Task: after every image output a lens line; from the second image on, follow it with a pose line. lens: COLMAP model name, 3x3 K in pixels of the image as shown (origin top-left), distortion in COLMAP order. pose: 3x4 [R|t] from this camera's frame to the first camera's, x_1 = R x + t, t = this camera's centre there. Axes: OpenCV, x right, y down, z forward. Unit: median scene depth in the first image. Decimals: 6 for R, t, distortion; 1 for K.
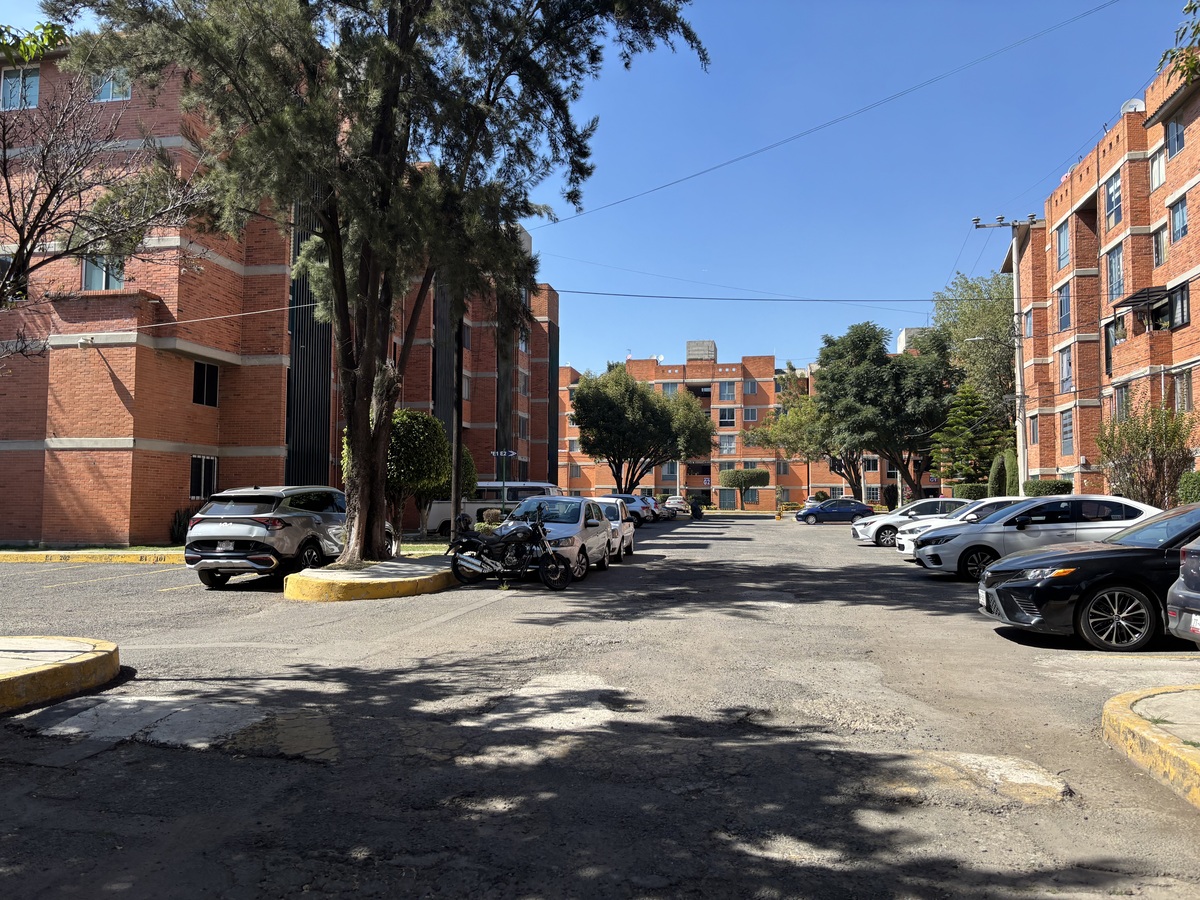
lens RADIAL K [[909.4, 0, 601.6], [0, 909.4, 449.4], [0, 0, 1]] dist [0.016868, -0.000278]
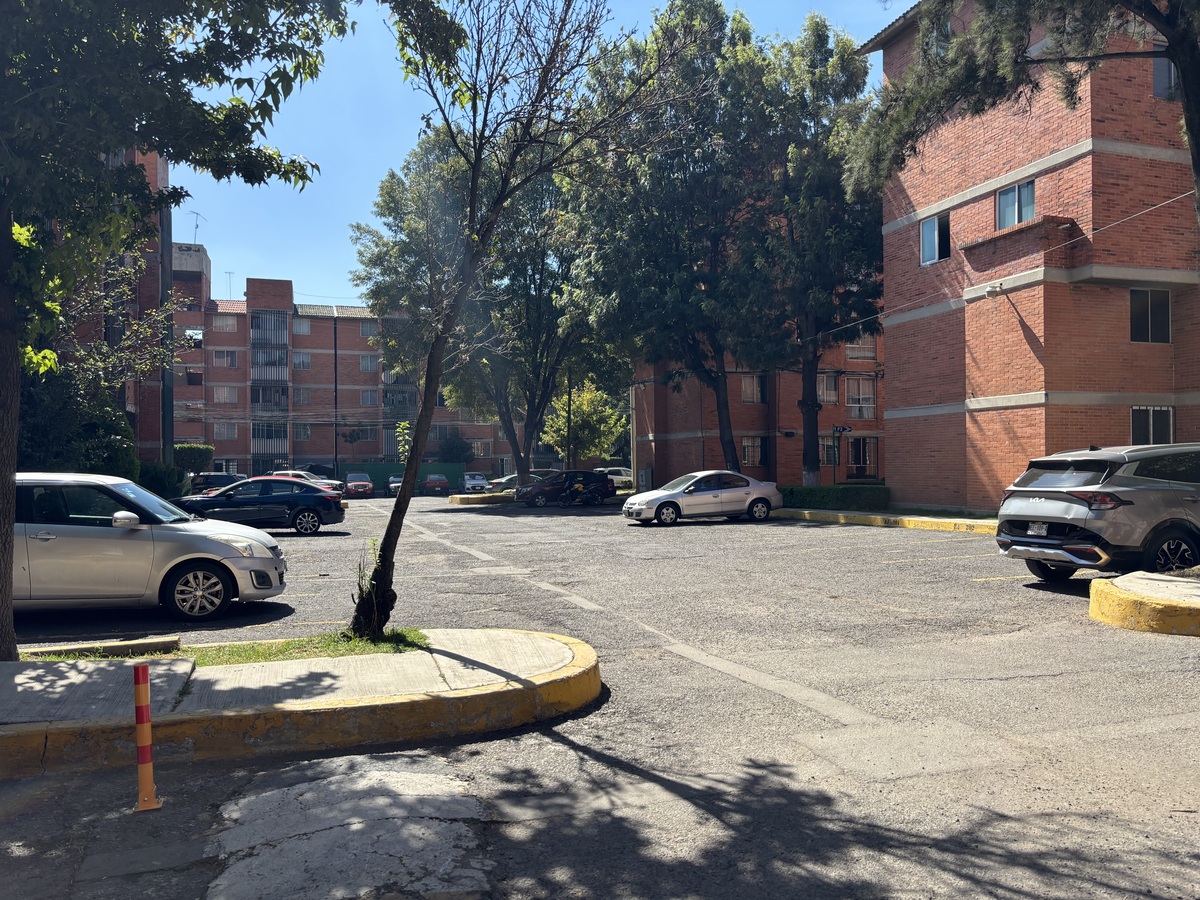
lens RADIAL K [[909.4, 0, 598.0], [0, 909.4, 461.1], [0, 0, 1]] dist [0.016868, -0.000278]
pose [[0.472248, -0.013687, -0.881359, 0.043761], [0.065015, 0.997697, 0.019343, 0.008652], [0.879065, -0.066436, 0.472050, 0.218029]]
